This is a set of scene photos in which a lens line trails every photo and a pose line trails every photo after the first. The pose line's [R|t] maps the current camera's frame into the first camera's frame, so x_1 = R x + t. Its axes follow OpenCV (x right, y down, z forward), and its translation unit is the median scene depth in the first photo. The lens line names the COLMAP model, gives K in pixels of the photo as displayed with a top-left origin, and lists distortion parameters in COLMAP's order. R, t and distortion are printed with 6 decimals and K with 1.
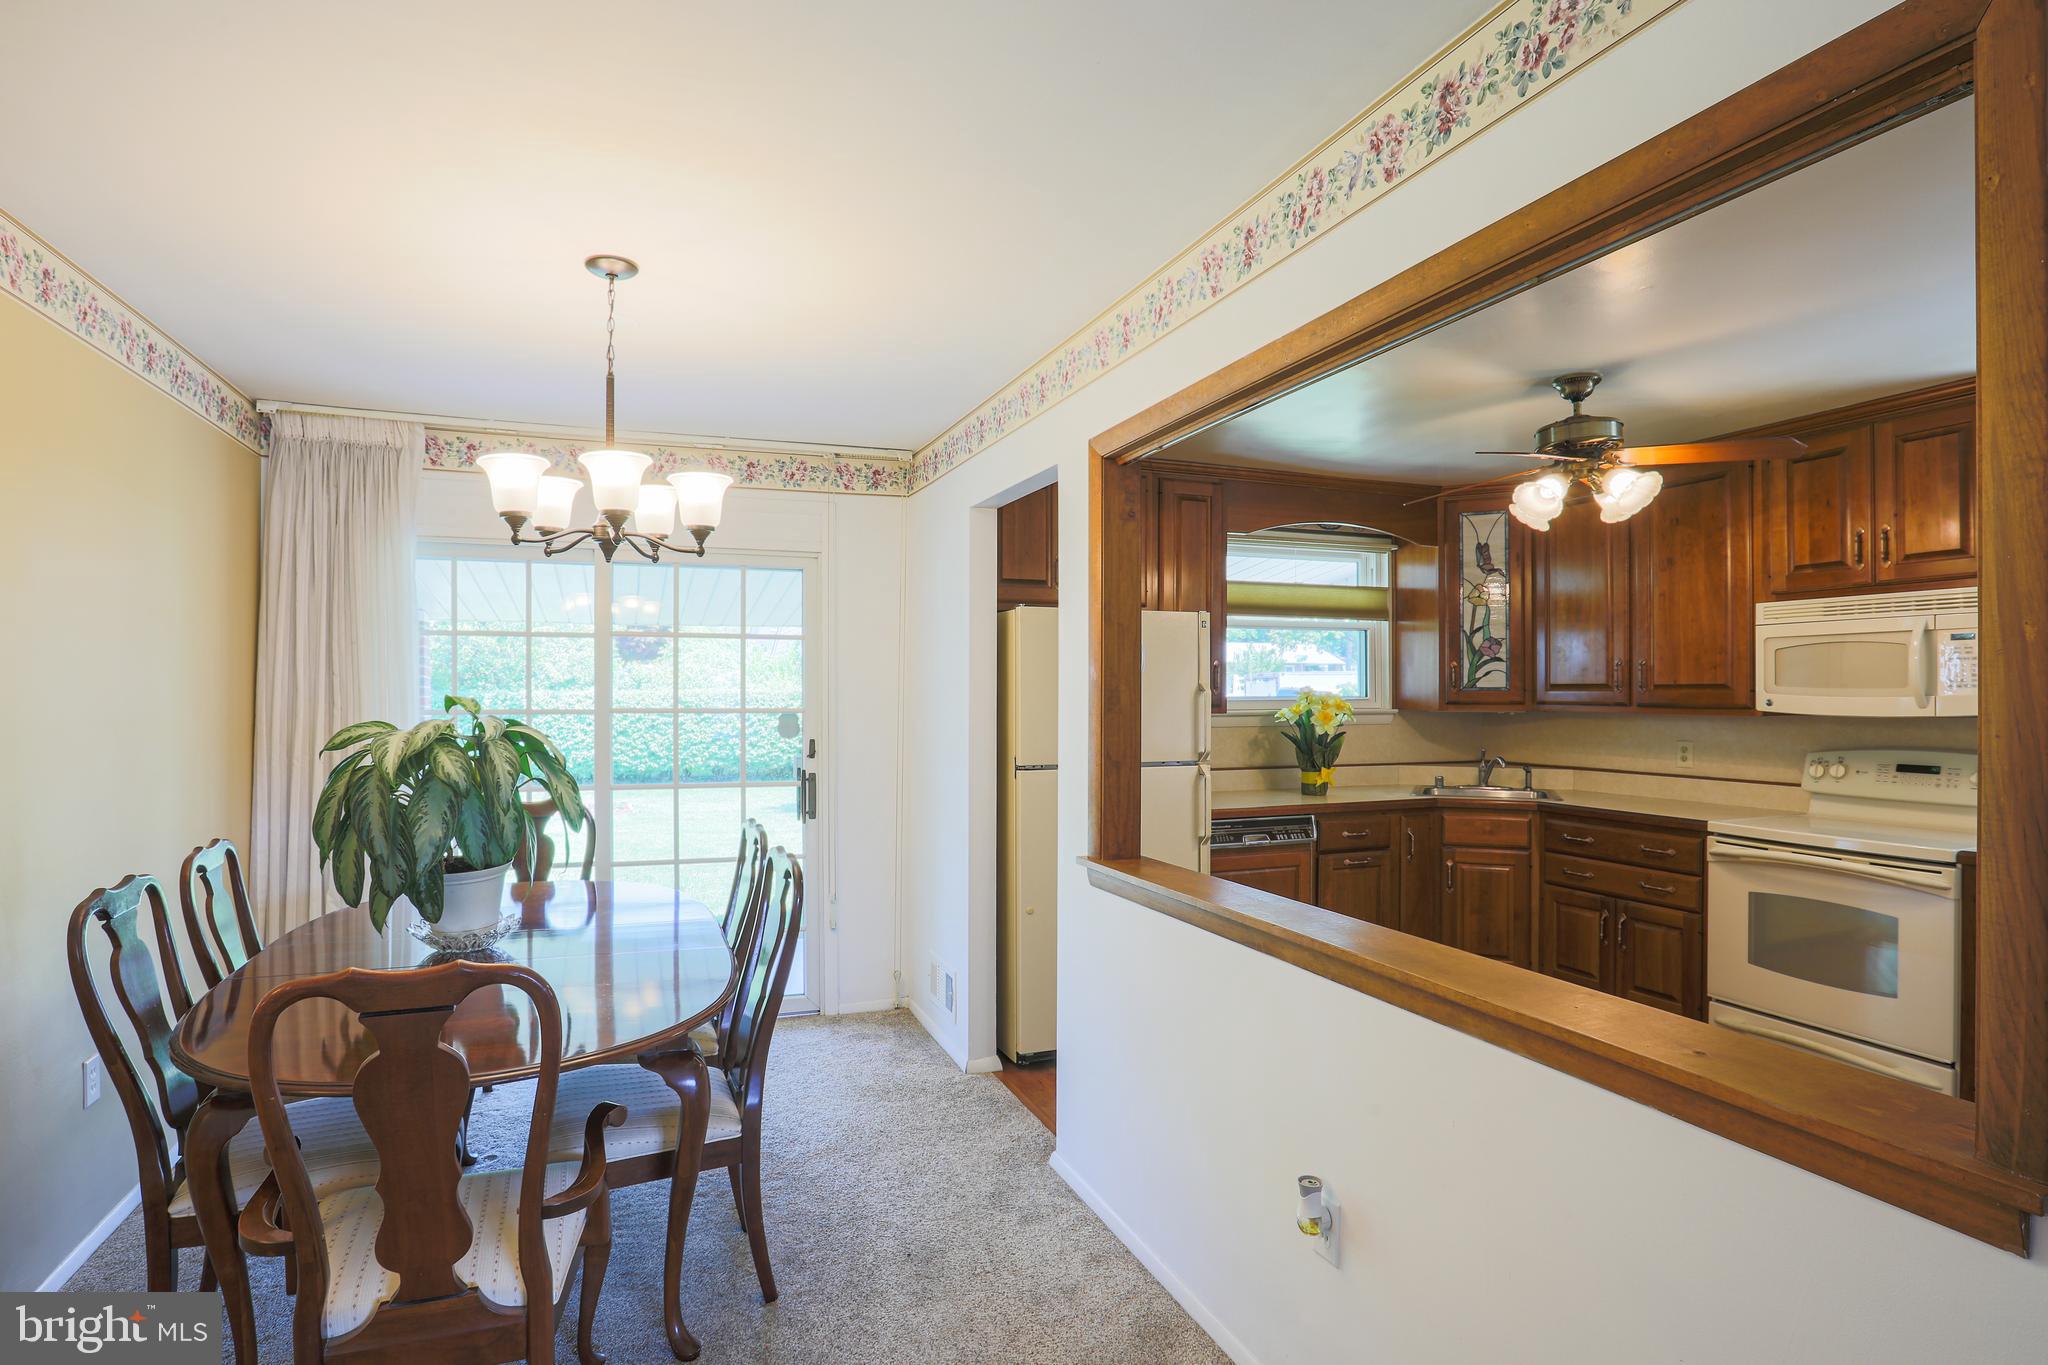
lens RADIAL K [[1027.1, 0, 965.5], [0, 1027.1, 695.1], [0, 0, 1]] dist [-0.055451, 0.023629]
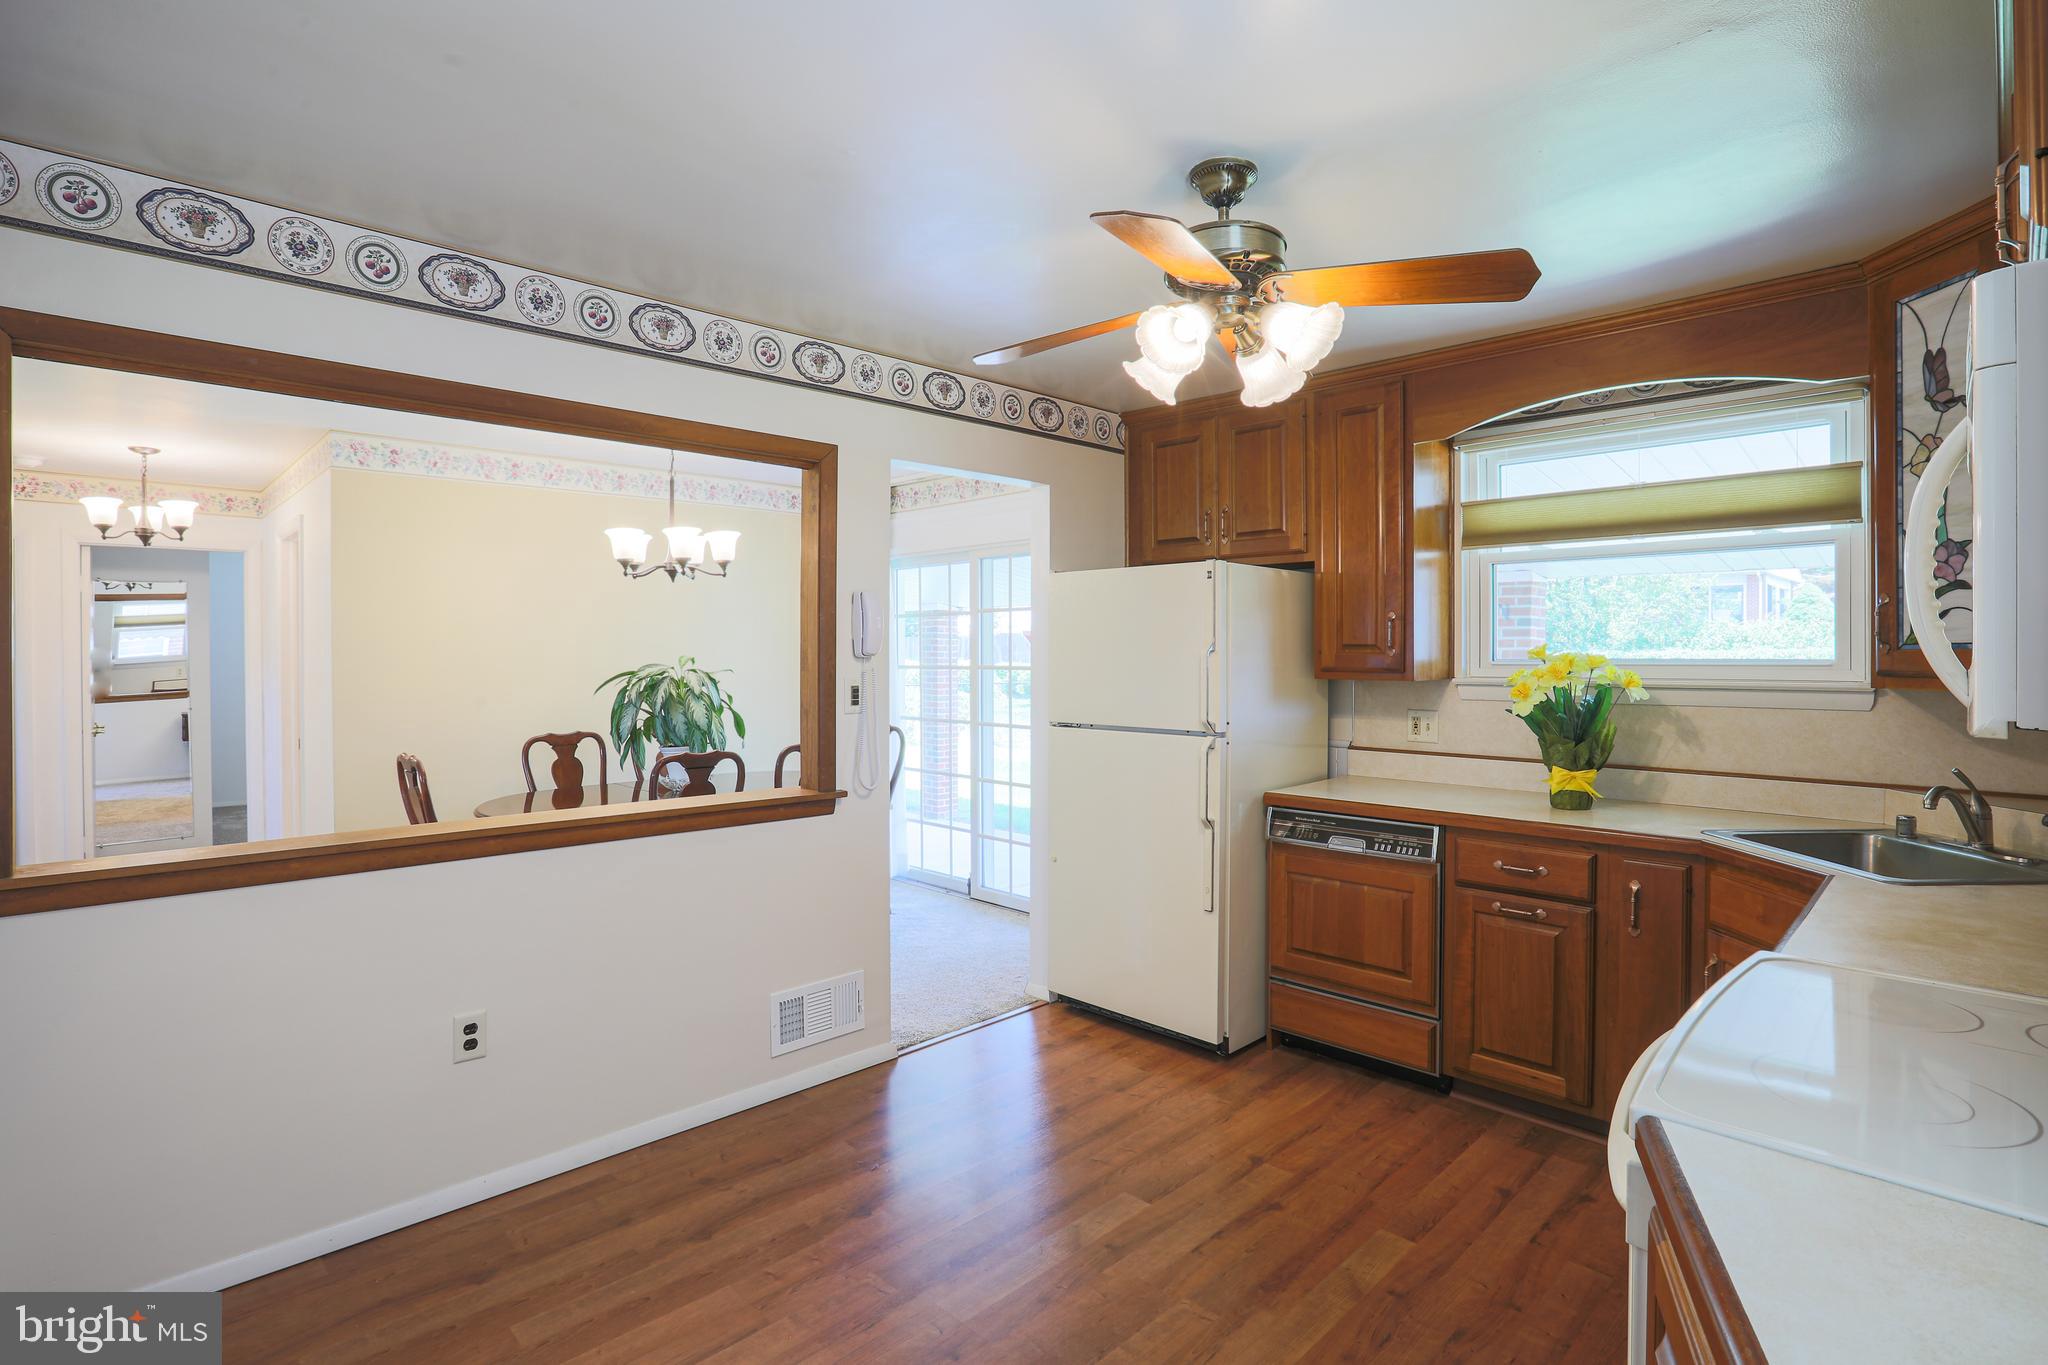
lens RADIAL K [[987.4, 0, 1037.5], [0, 987.4, 671.5], [0, 0, 1]] dist [-0.061663, 0.021459]
pose [[0.433655, 0.015724, -0.900942, 0.900031], [-0.001257, 0.999857, 0.016846, -0.001407], [0.901078, -0.006173, 0.433613, 0.497769]]
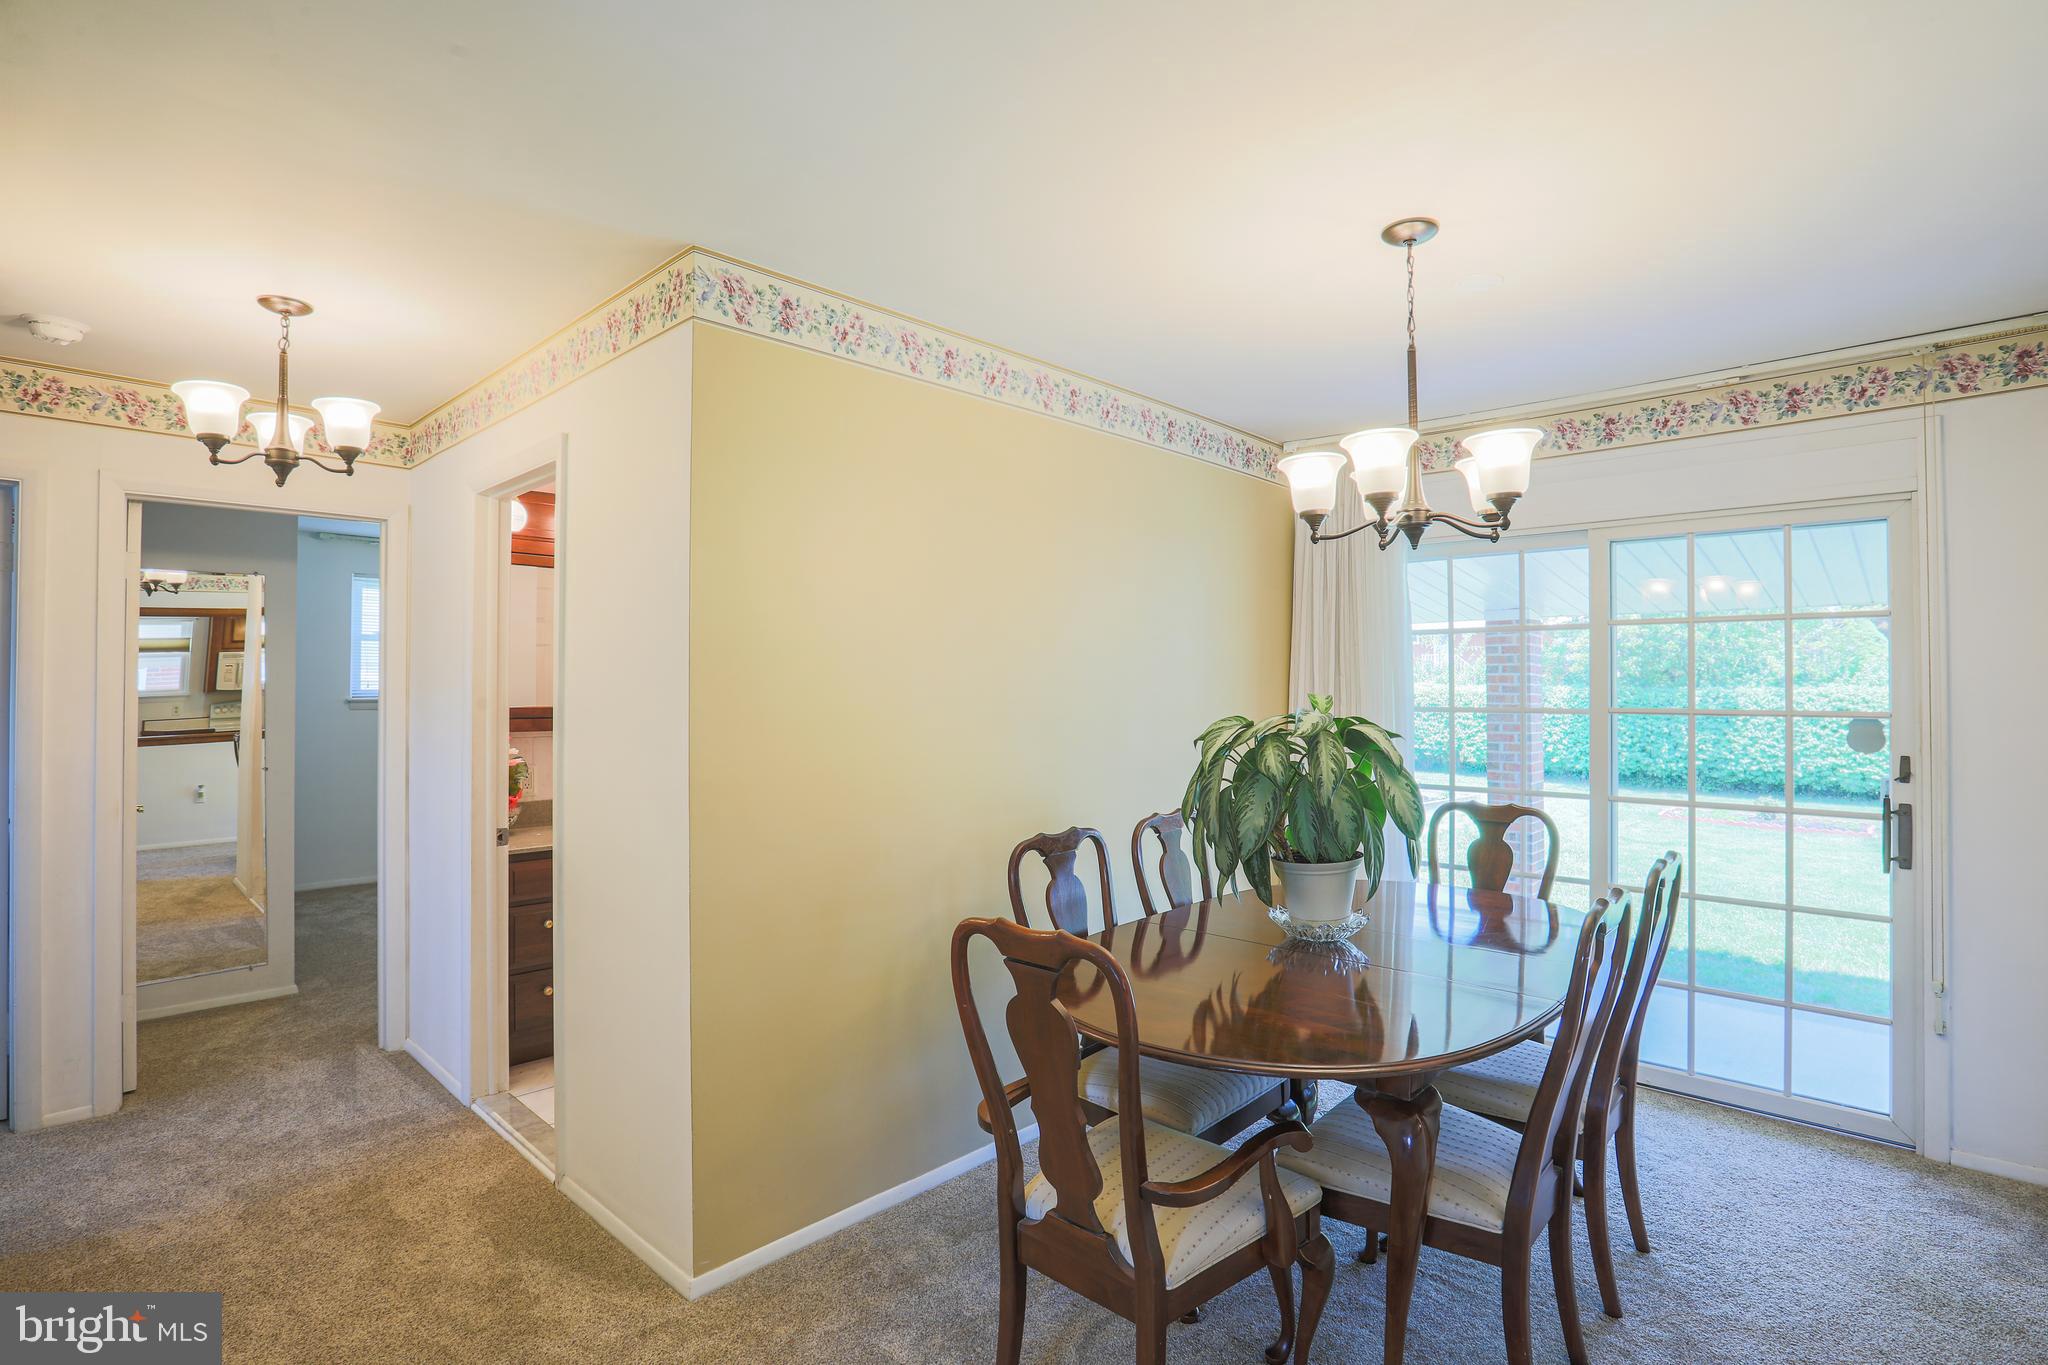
lens RADIAL K [[1003.4, 0, 1047.8], [0, 1003.4, 677.2], [0, 0, 1]] dist [-0.063919, 0.022649]
pose [[0.461933, -0.007738, -0.886881, 0.174245], [-0.003599, 0.999937, -0.010599, -0.002593], [0.886908, 0.008088, 0.461876, 0.173446]]
